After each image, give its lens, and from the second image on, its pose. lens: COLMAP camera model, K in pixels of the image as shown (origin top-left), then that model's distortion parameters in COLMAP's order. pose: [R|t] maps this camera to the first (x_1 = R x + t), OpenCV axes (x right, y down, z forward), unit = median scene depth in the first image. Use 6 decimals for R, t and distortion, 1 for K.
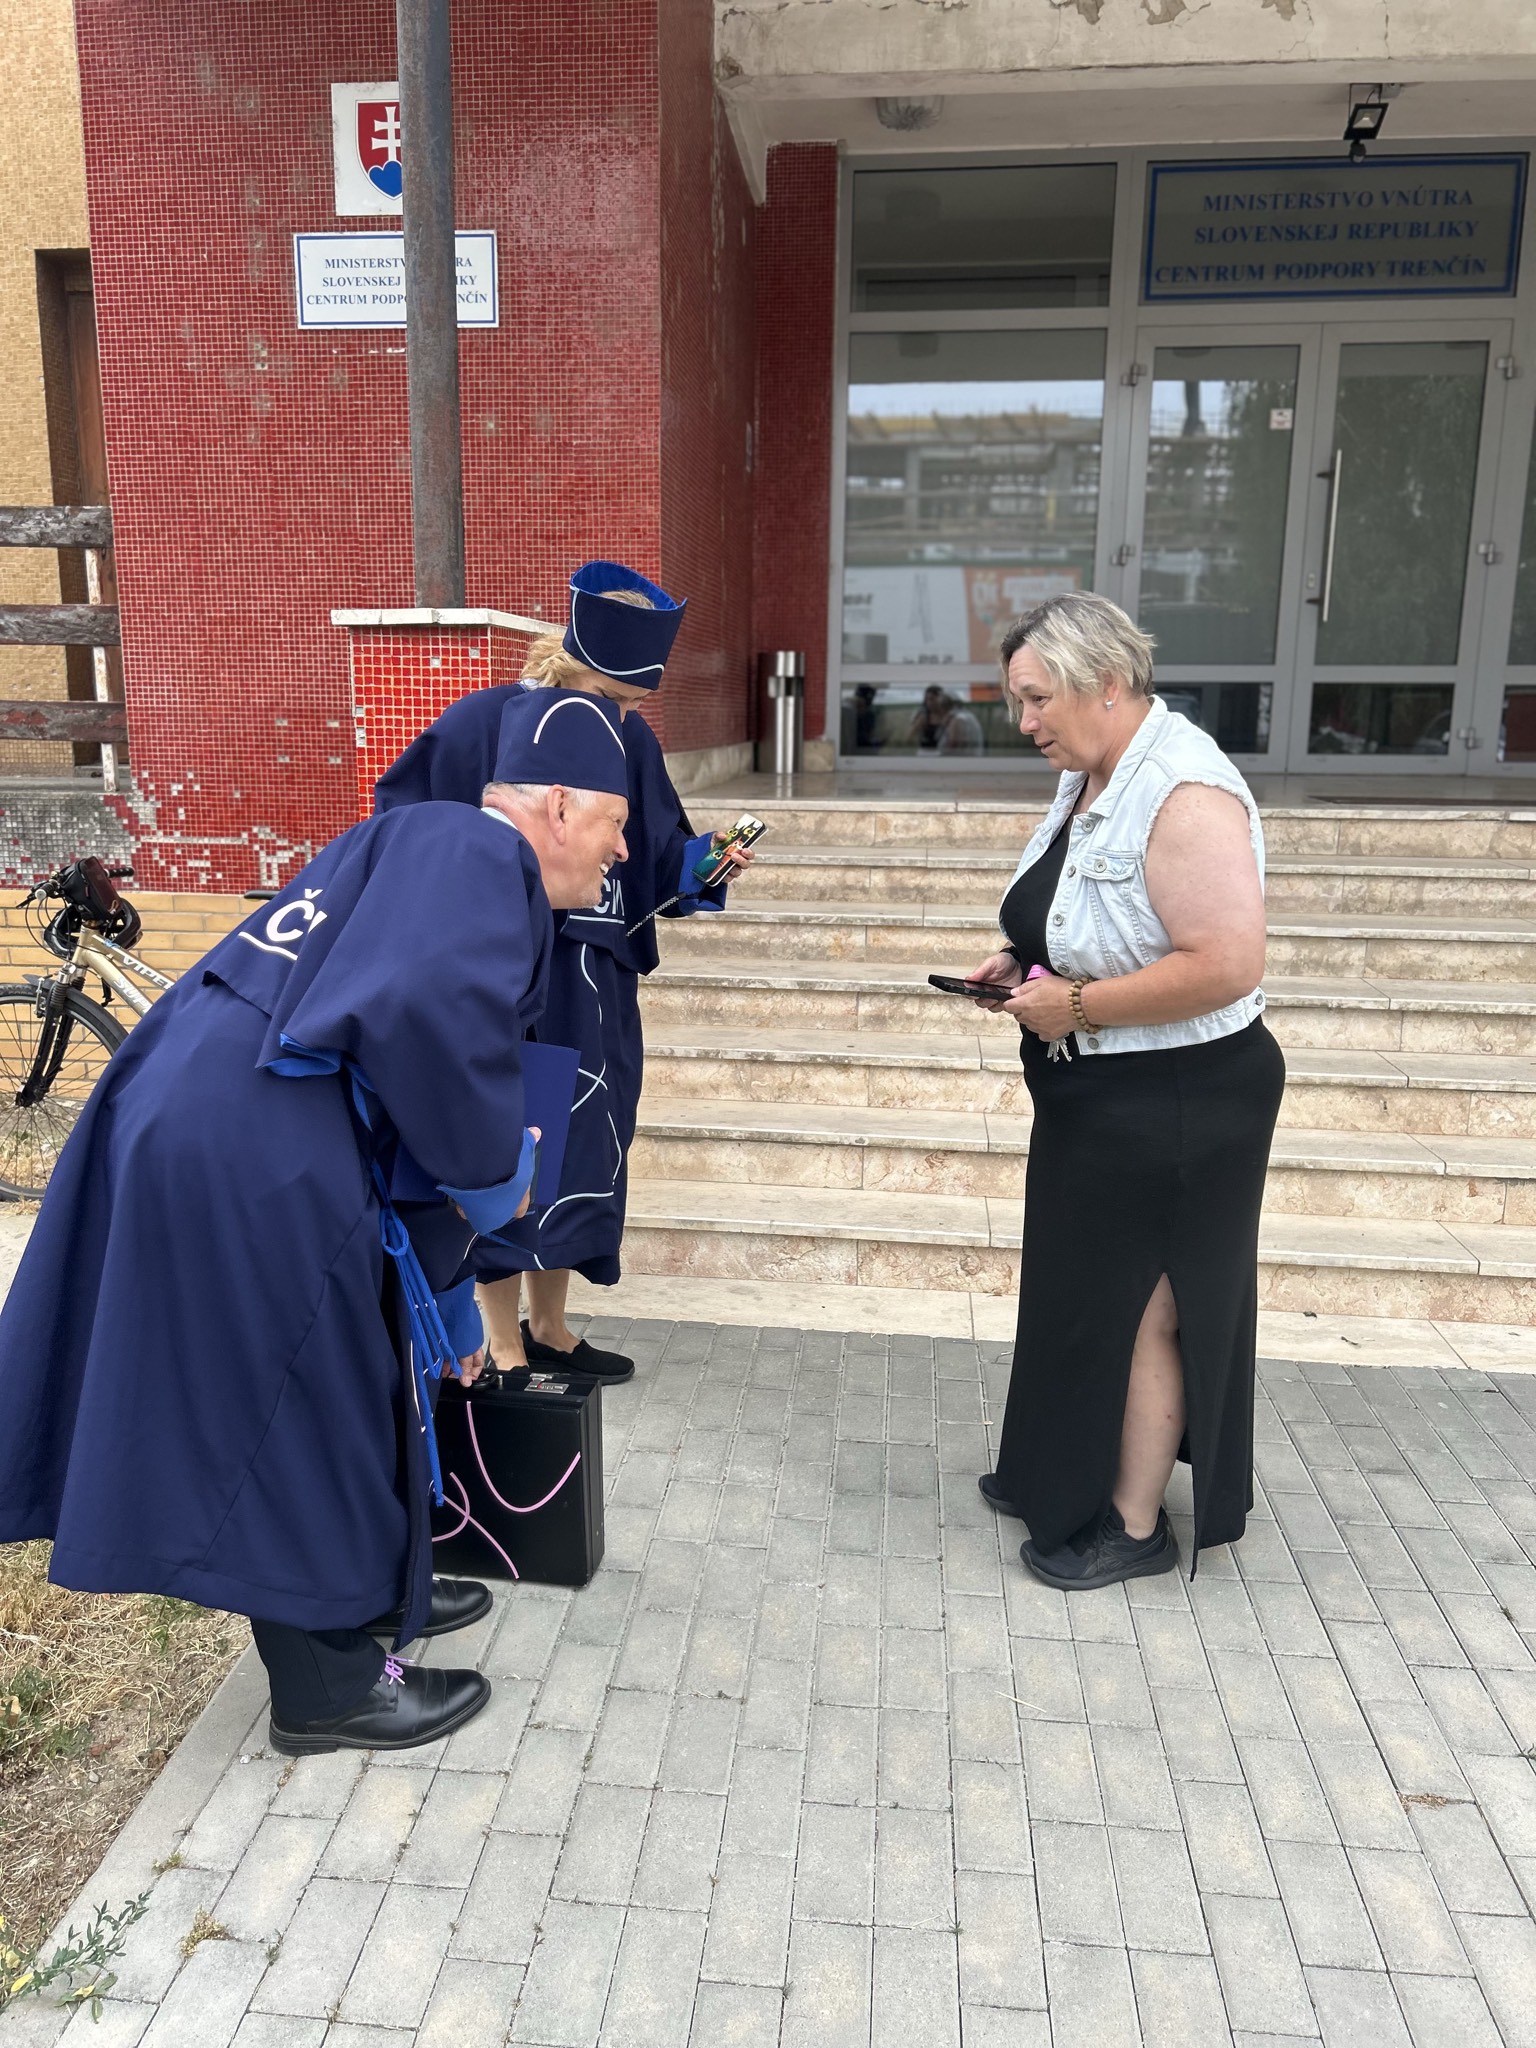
lens RADIAL K [[1546.5, 0, 735.4], [0, 1546.5, 1033.7], [0, 0, 1]] dist [0.054505, -0.062420]
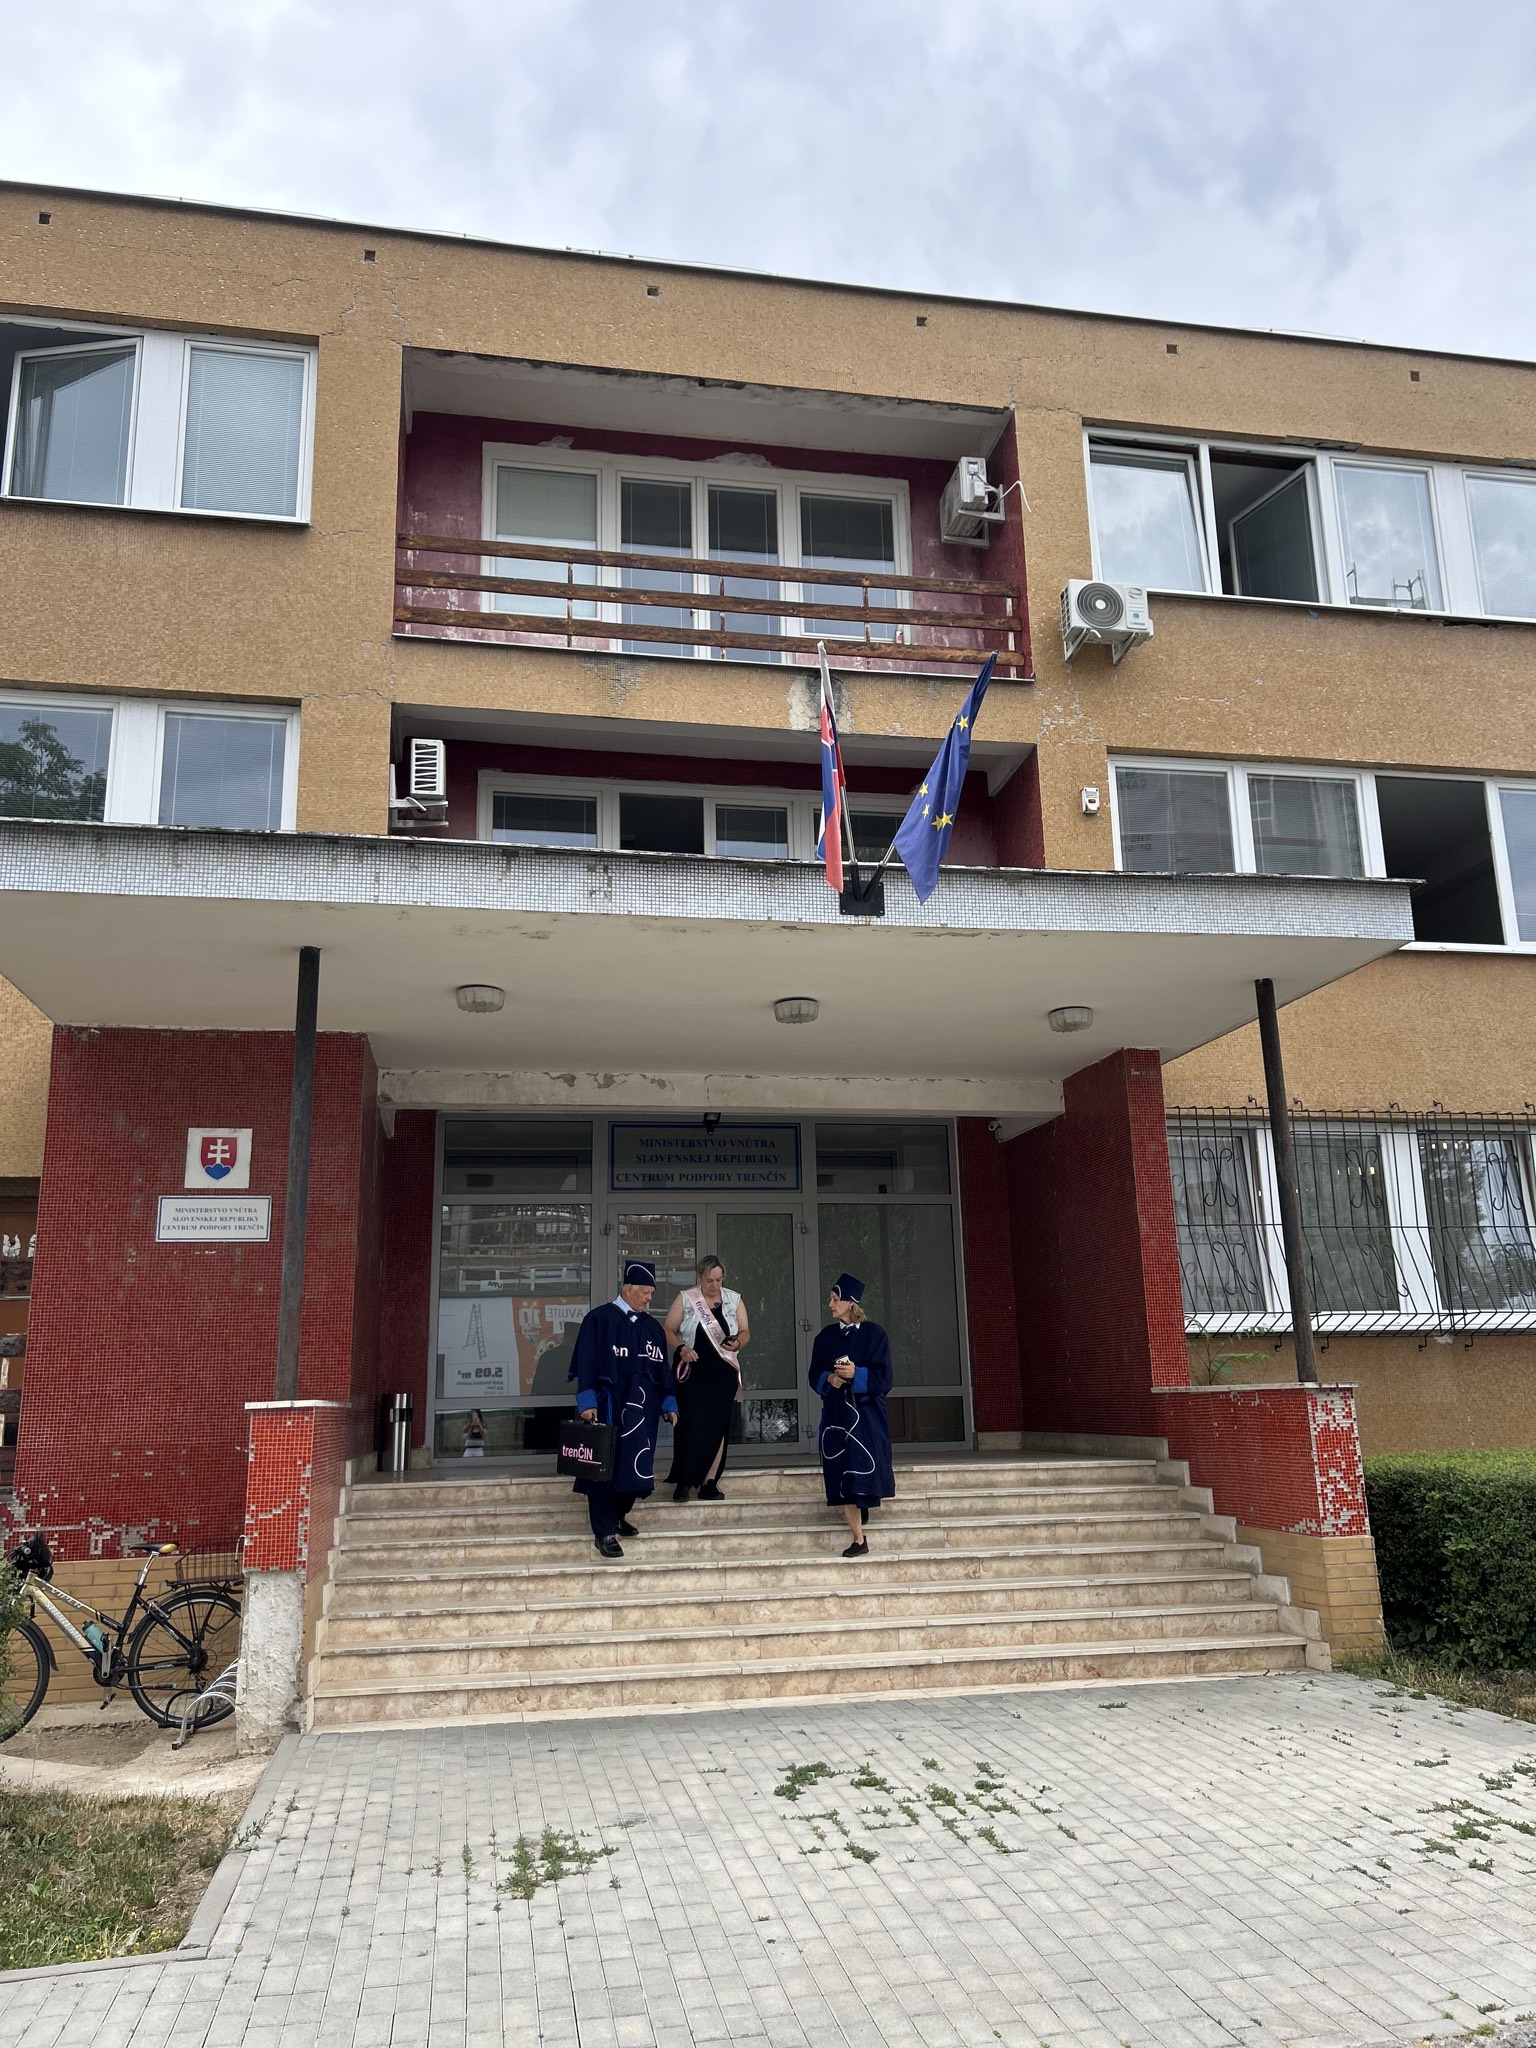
lens RADIAL K [[1546.5, 0, 784.8], [0, 1546.5, 1021.8], [0, 0, 1]] dist [0.054505, -0.062420]
pose [[0.951709, 0.041422, 0.304194, -0.143627], [0.094925, 0.902596, -0.419891, 0.180998], [-0.291957, 0.428490, 0.855077, -0.986266]]
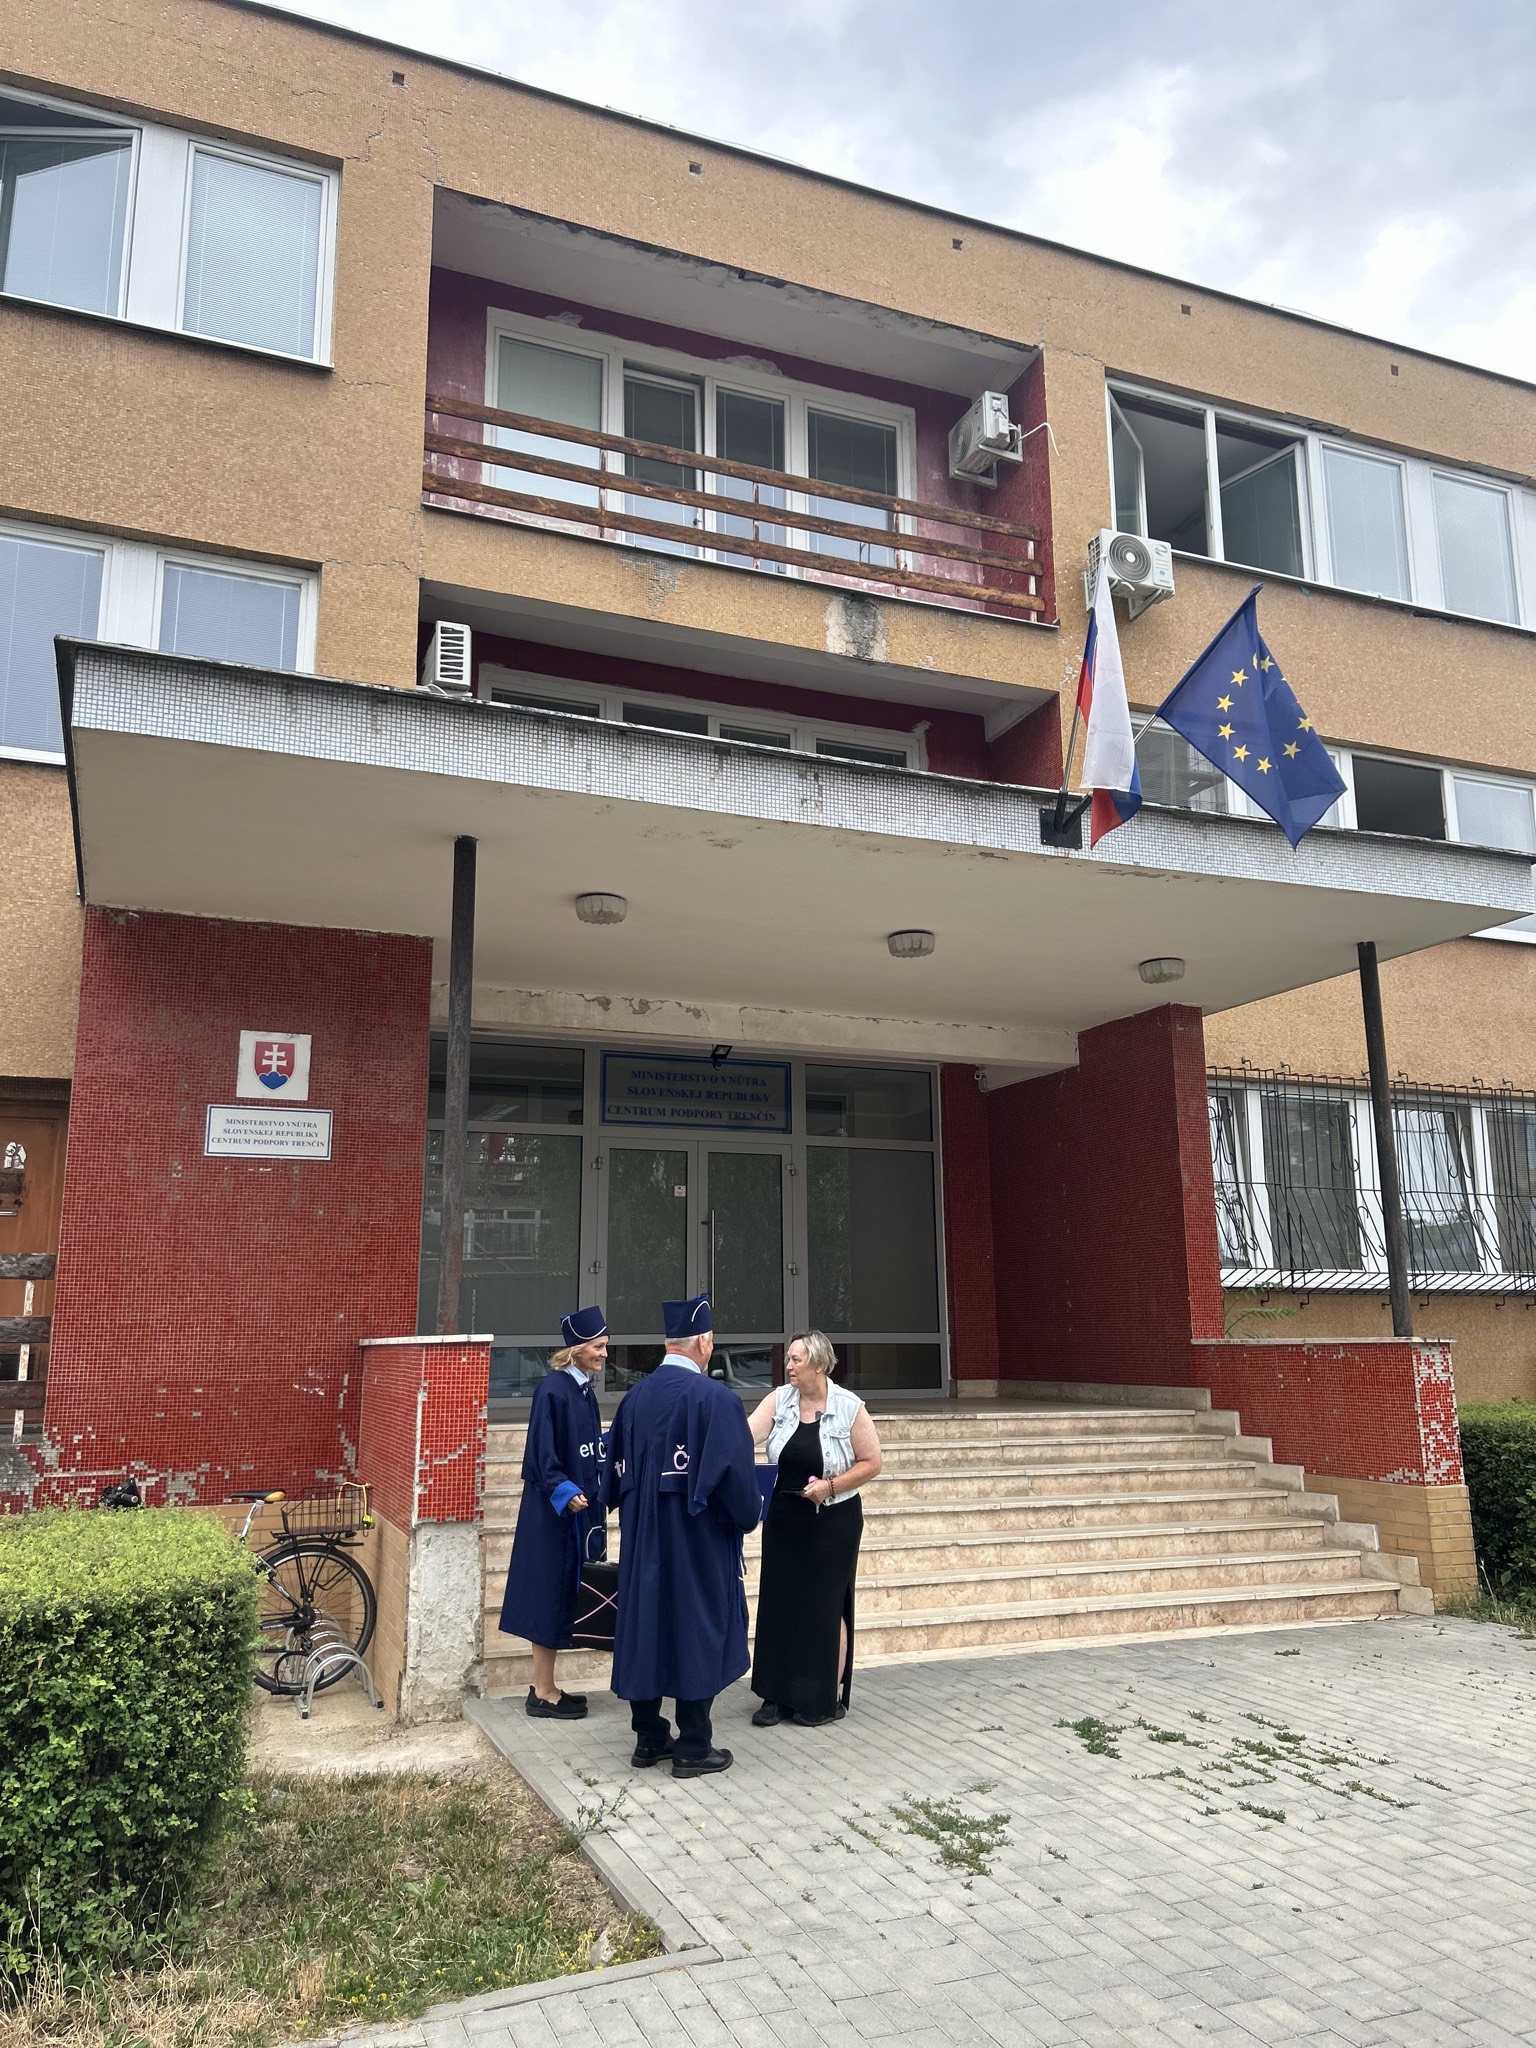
lens RADIAL K [[1546.5, 0, 779.7], [0, 1546.5, 1022.6], [0, 0, 1]] dist [0.054505, -0.062420]
pose [[0.875853, 0.082812, 0.475420, -0.563767], [0.114000, 0.921777, -0.370582, 0.115357], [-0.468920, 0.378773, 0.797900, -0.712194]]
